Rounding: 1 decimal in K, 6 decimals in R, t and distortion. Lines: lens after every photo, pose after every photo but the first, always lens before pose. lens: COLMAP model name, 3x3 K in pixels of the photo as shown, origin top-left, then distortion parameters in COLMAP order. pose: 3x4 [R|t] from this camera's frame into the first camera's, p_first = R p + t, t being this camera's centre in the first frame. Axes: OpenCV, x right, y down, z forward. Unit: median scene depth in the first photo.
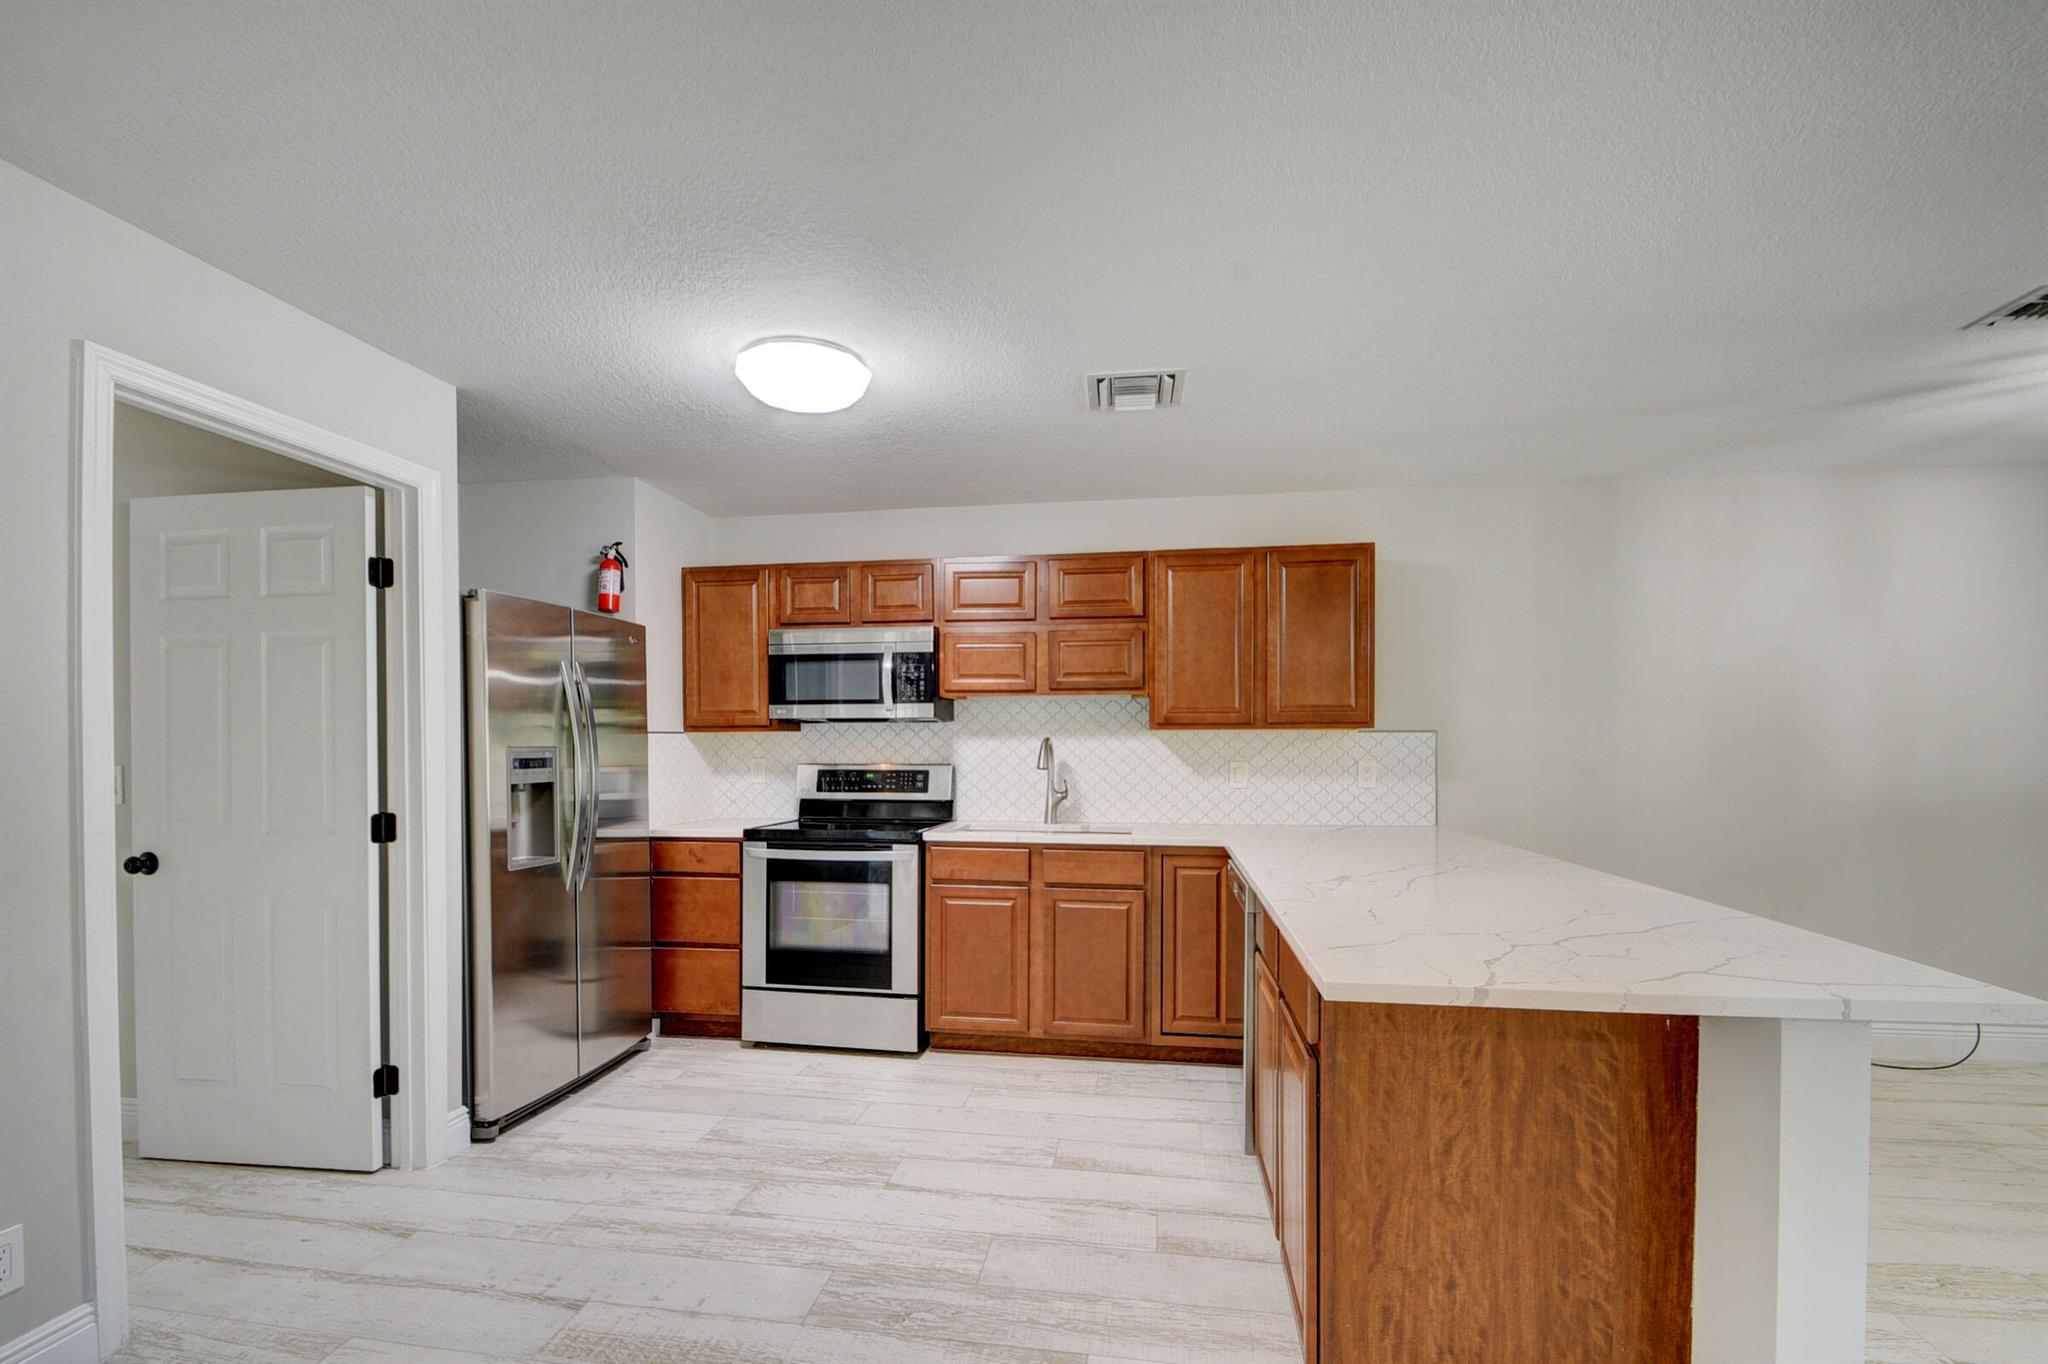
lens RADIAL K [[900.4, 0, 1013.7], [0, 900.4, 752.8], [0, 0, 1]] dist [0.009078, -0.011775]
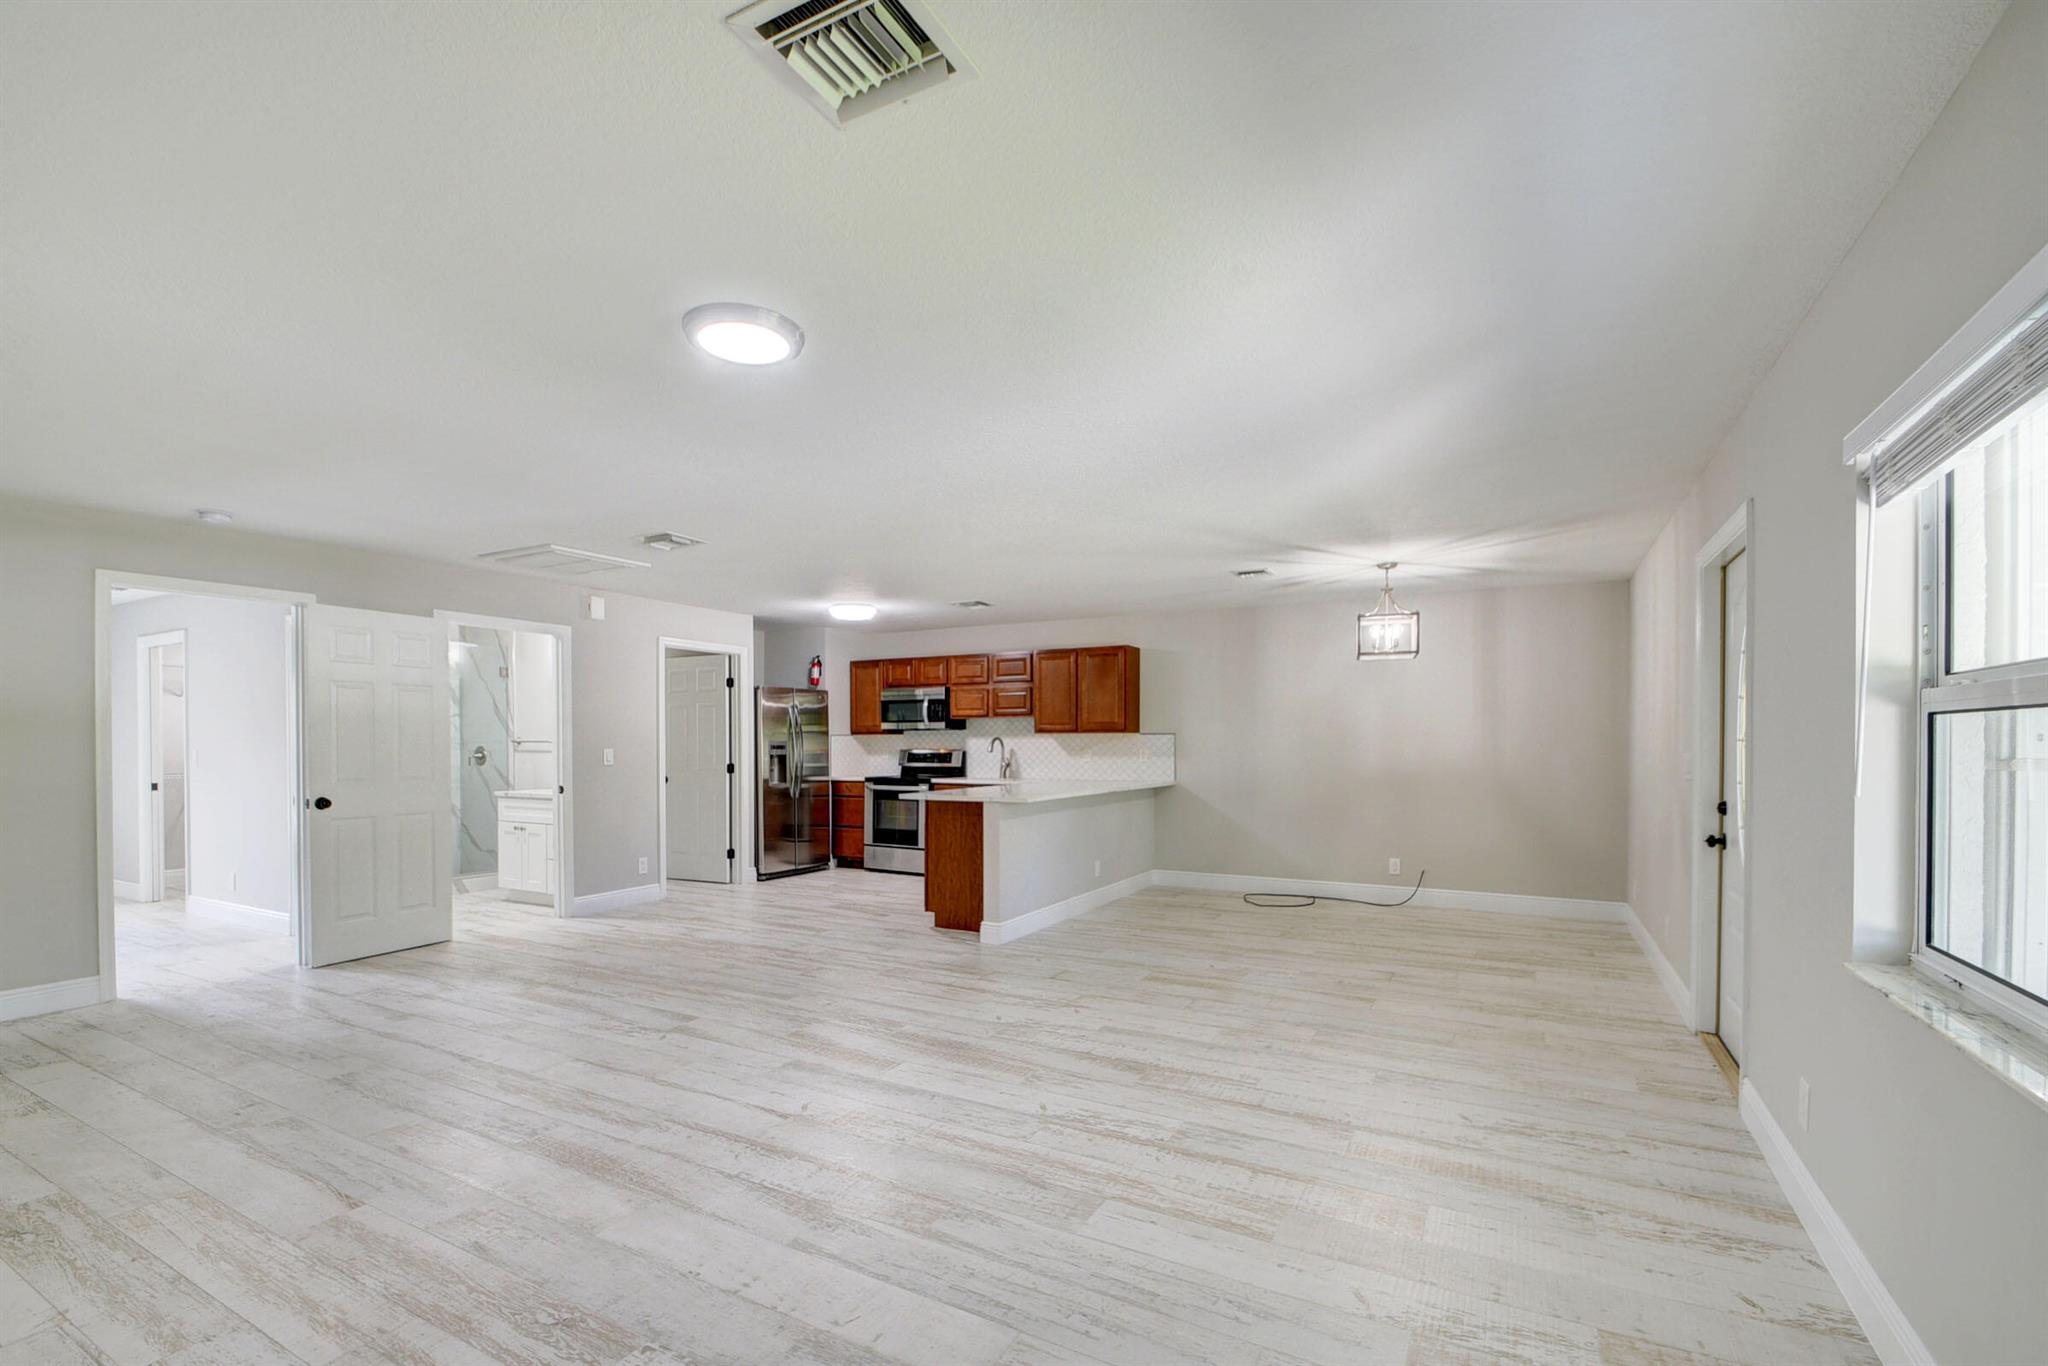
lens RADIAL K [[911.8, 0, 1017.8], [0, 911.8, 752.1], [0, 0, 1]] dist [0.000846, -0.000637]
pose [[0.940214, 0.004078, -0.340560, 0.873092], [-0.003319, 0.999991, 0.002812, 0.012602], [0.340568, -0.001514, 0.940219, -1.080902]]
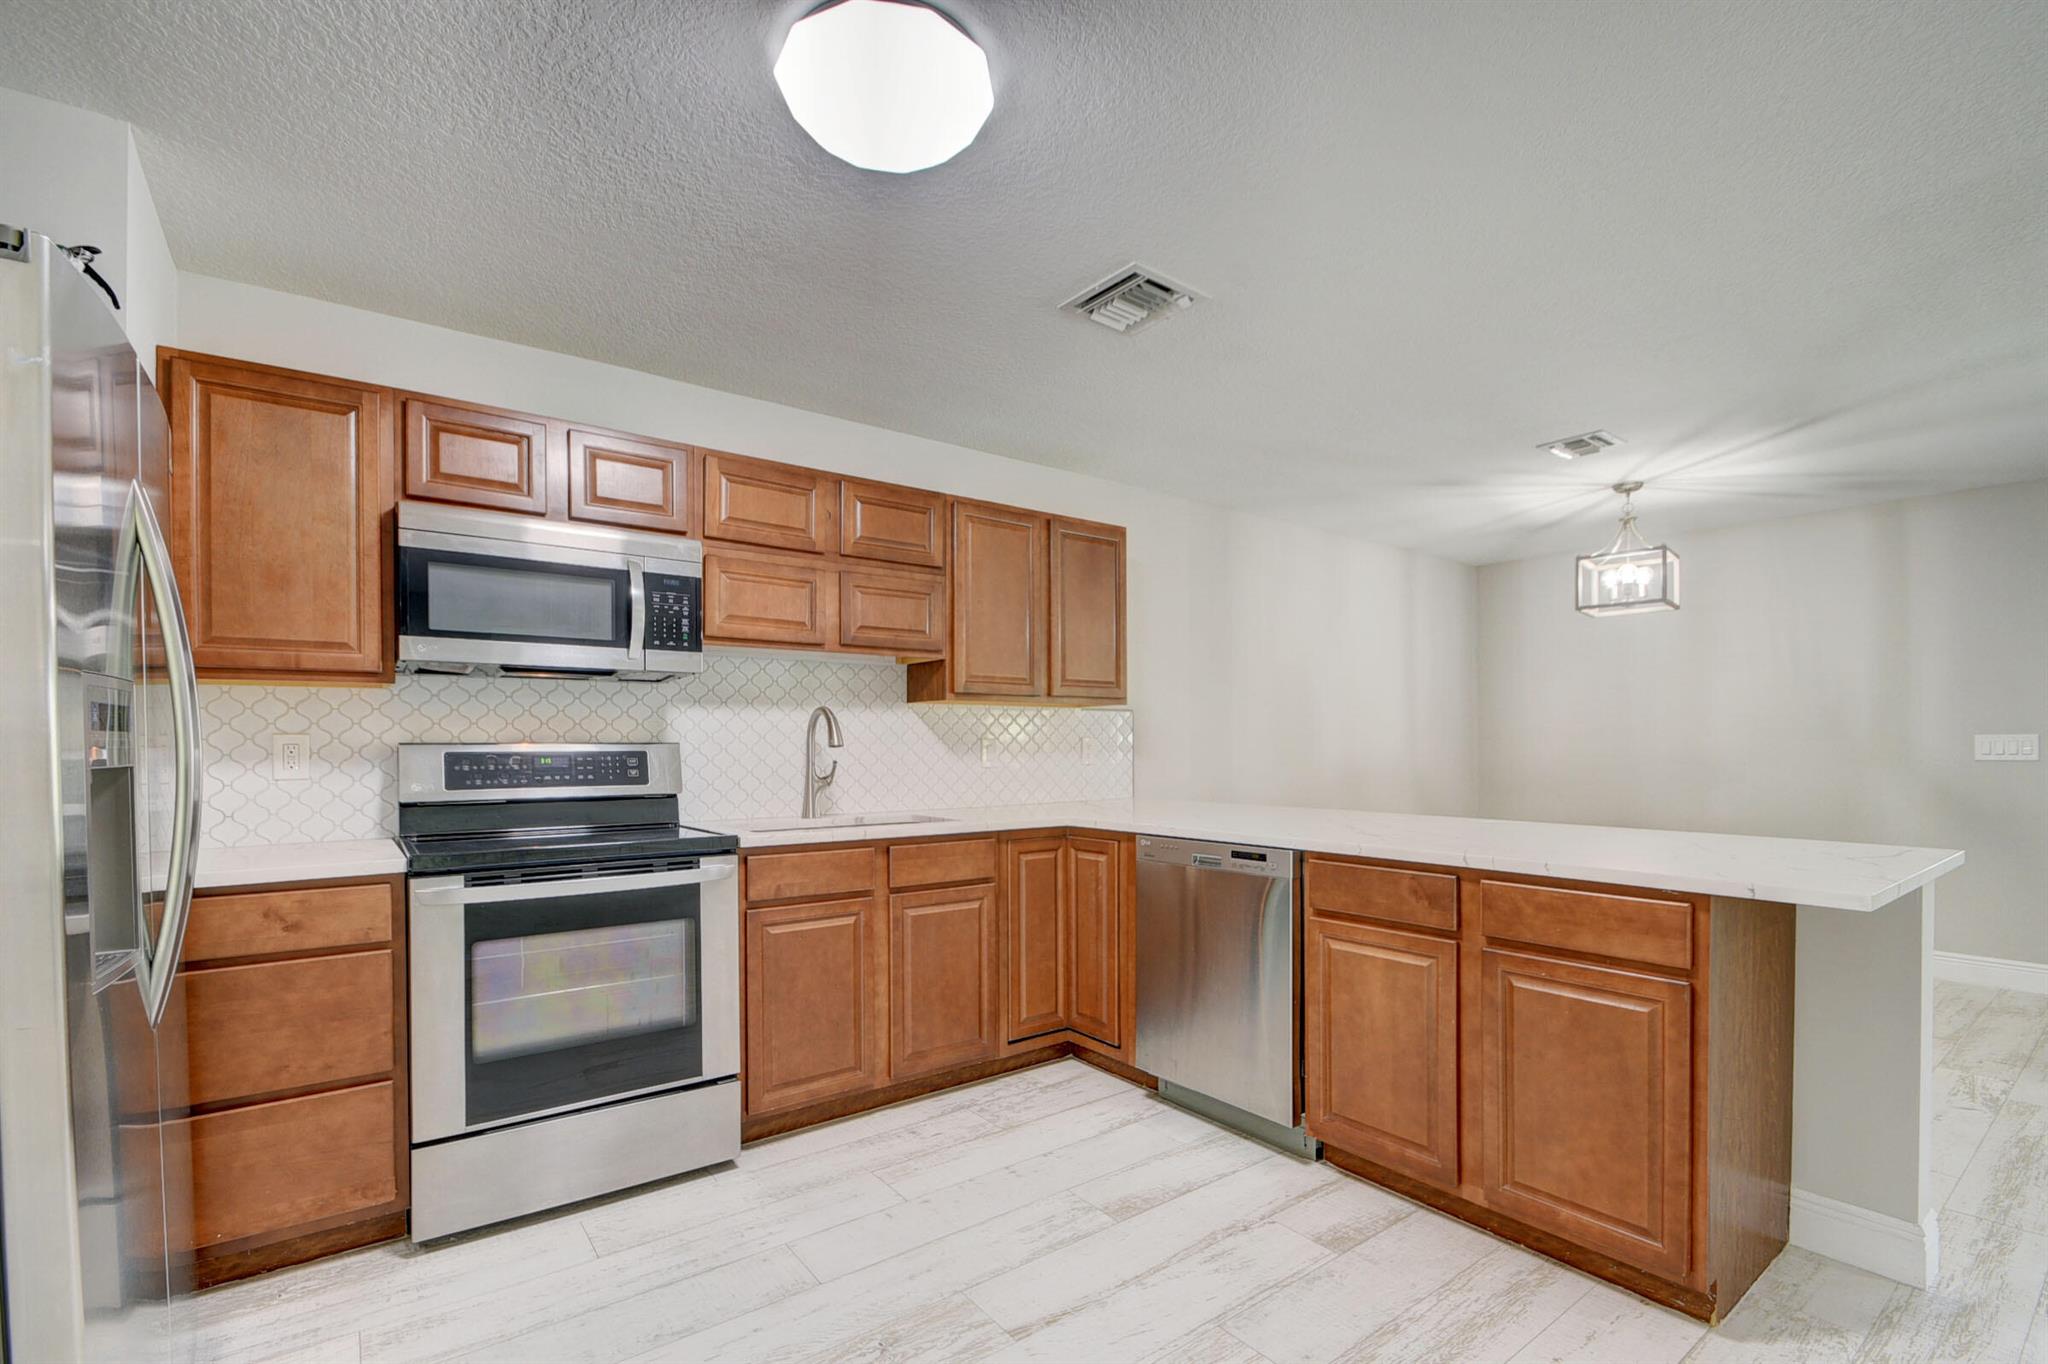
lens RADIAL K [[900.4, 0, 1013.7], [0, 900.4, 752.8], [0, 0, 1]] dist [0.009078, -0.011775]
pose [[0.699192, -0.007943, 0.714890, -0.434681], [0.008851, 0.999958, 0.002454, 0.023754], [-0.714879, 0.004612, 0.699233, 0.357043]]
